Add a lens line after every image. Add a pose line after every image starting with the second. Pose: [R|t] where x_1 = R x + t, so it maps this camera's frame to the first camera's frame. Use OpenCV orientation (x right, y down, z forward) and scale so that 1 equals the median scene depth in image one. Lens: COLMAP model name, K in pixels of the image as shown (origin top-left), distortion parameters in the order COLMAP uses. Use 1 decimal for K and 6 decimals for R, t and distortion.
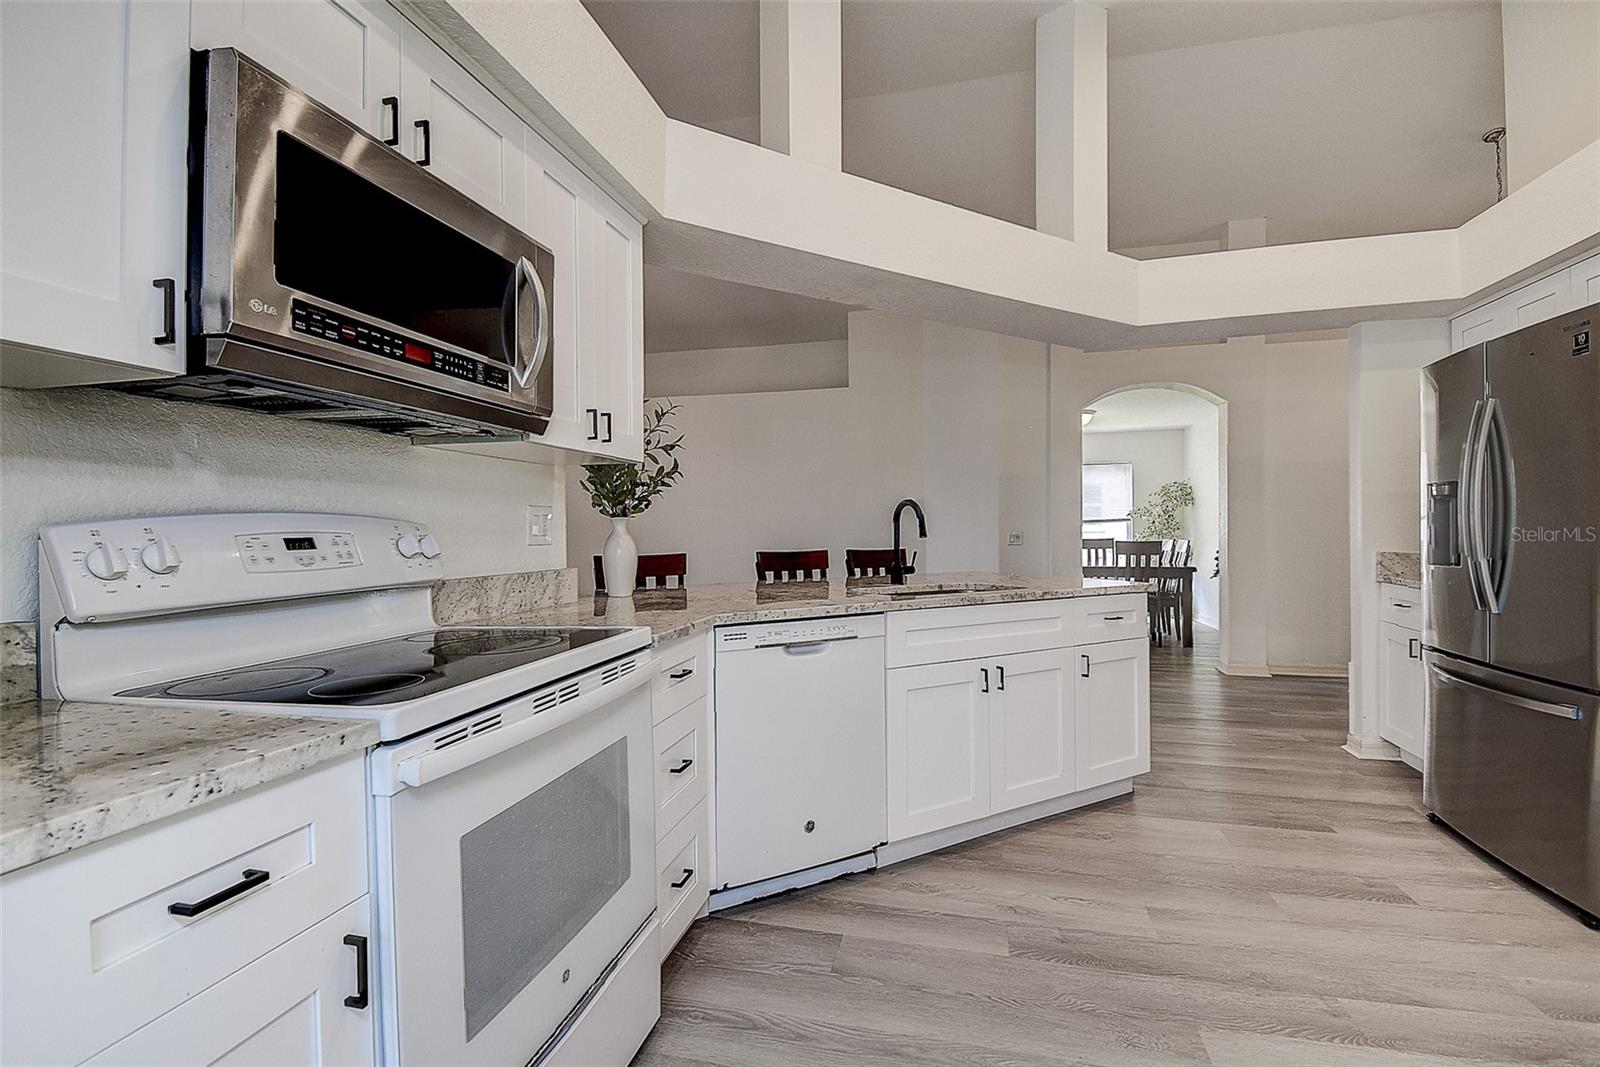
lens RADIAL K [[729.1, 0, 783.0], [0, 729.1, 530.6], [0, 0, 1]] dist [0.019215, -0.016445]
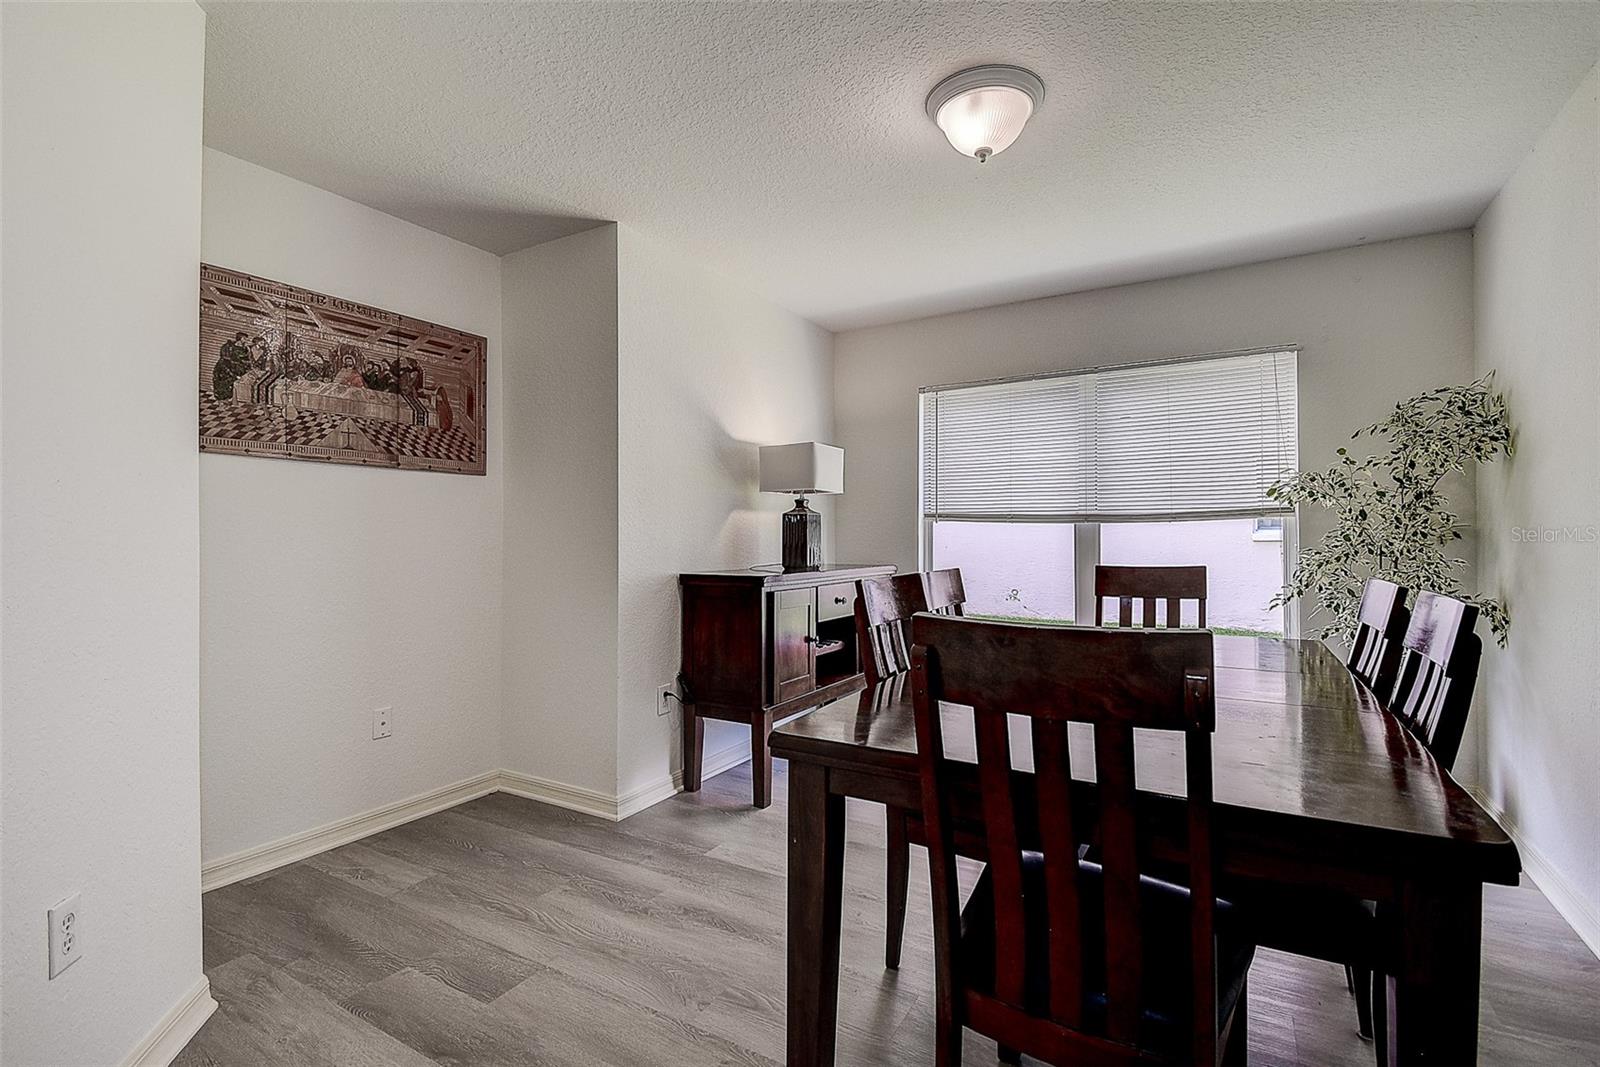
lens RADIAL K [[729.1, 0, 802.1], [0, 729.1, 533.0], [0, 0, 1]] dist [0.019215, -0.016445]
pose [[0.965548, 0.005914, -0.260159, 1.109073], [-0.005957, 0.999982, 0.000624, -0.008422], [0.260158, 0.000947, 0.965566, 1.965808]]
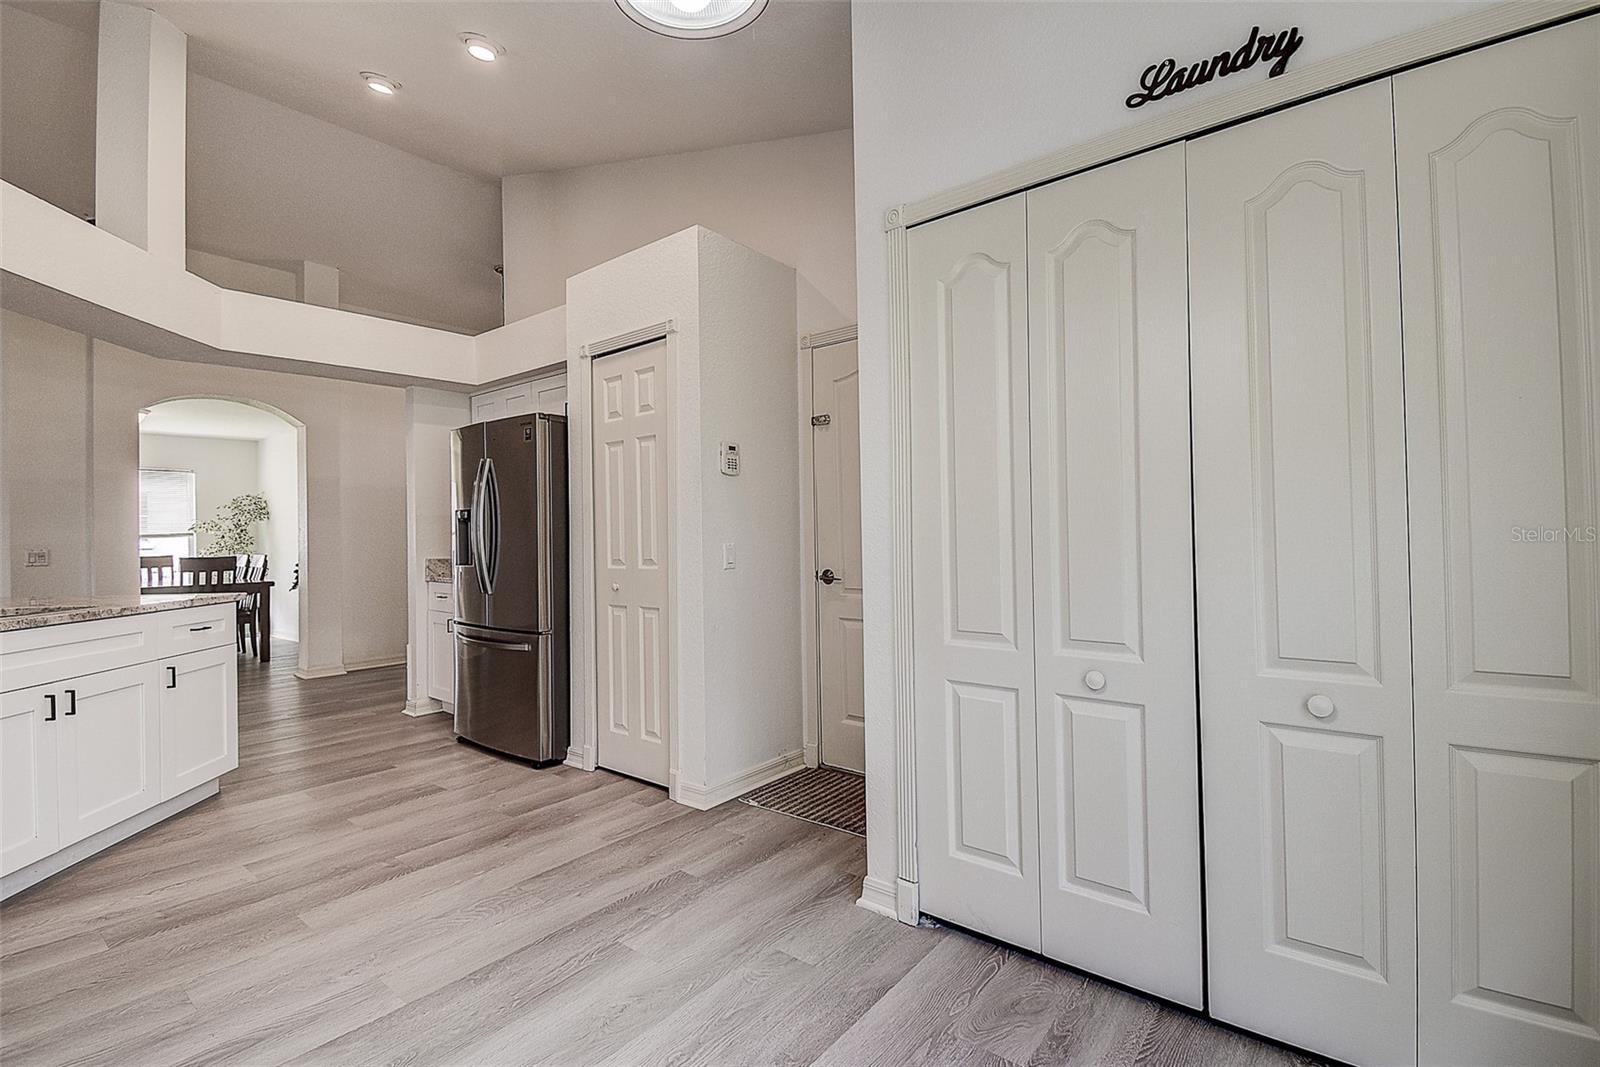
lens RADIAL K [[729.1, 0, 819.9], [0, 729.1, 530.4], [0, 0, 1]] dist [0.019215, -0.016445]
pose [[0.398265, 0.004726, 0.917258, -0.156931], [0.013402, 0.999850, -0.010970, 0.001579], [-0.917173, 0.016662, 0.398141, -0.233094]]
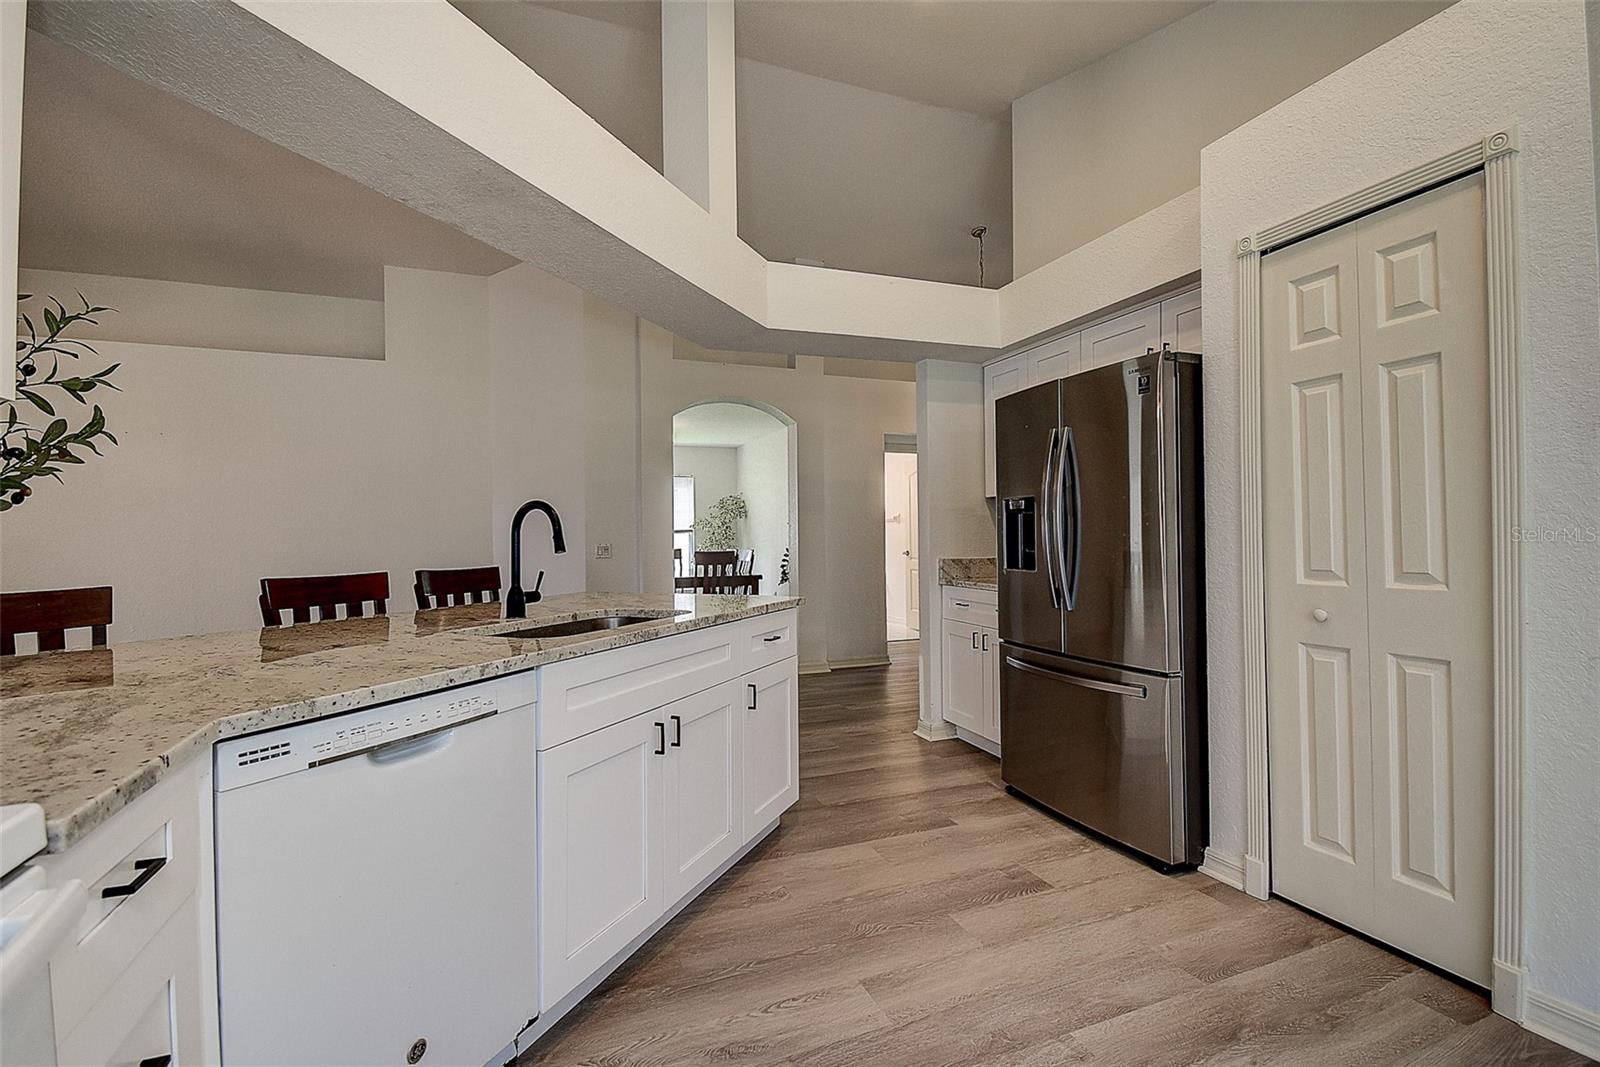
lens RADIAL K [[729.1, 0, 814.1], [0, 729.1, 527.1], [0, 0, 1]] dist [0.019215, -0.016445]
pose [[0.795350, 0.005357, 0.606126, -0.049768], [0.006855, 0.999818, -0.017831, -0.001664], [-0.606111, 0.018337, 0.795168, 0.245558]]
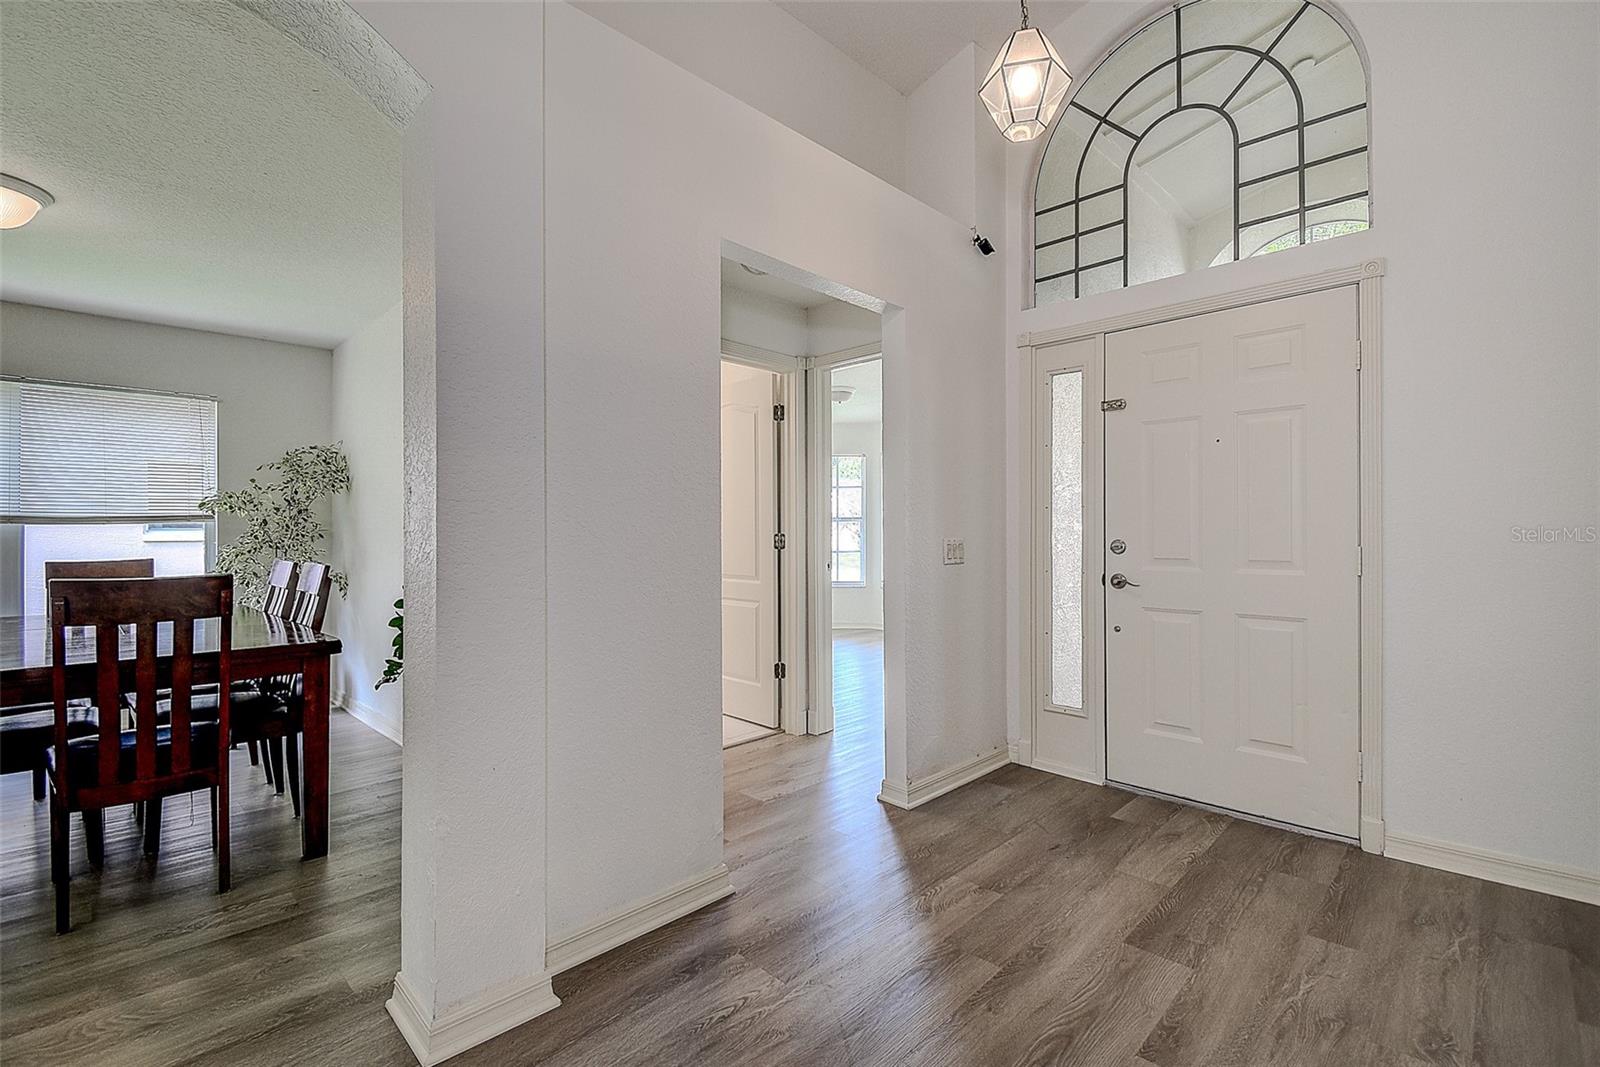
lens RADIAL K [[729.1, 0, 816.2], [0, 729.1, 527.6], [0, 0, 1]] dist [0.019215, -0.016445]
pose [[0.486747, 0.016075, 0.873395, 0.816472], [-0.003882, 0.999861, -0.016239, -0.005911], [-0.873534, 0.004514, 0.486742, 1.393014]]
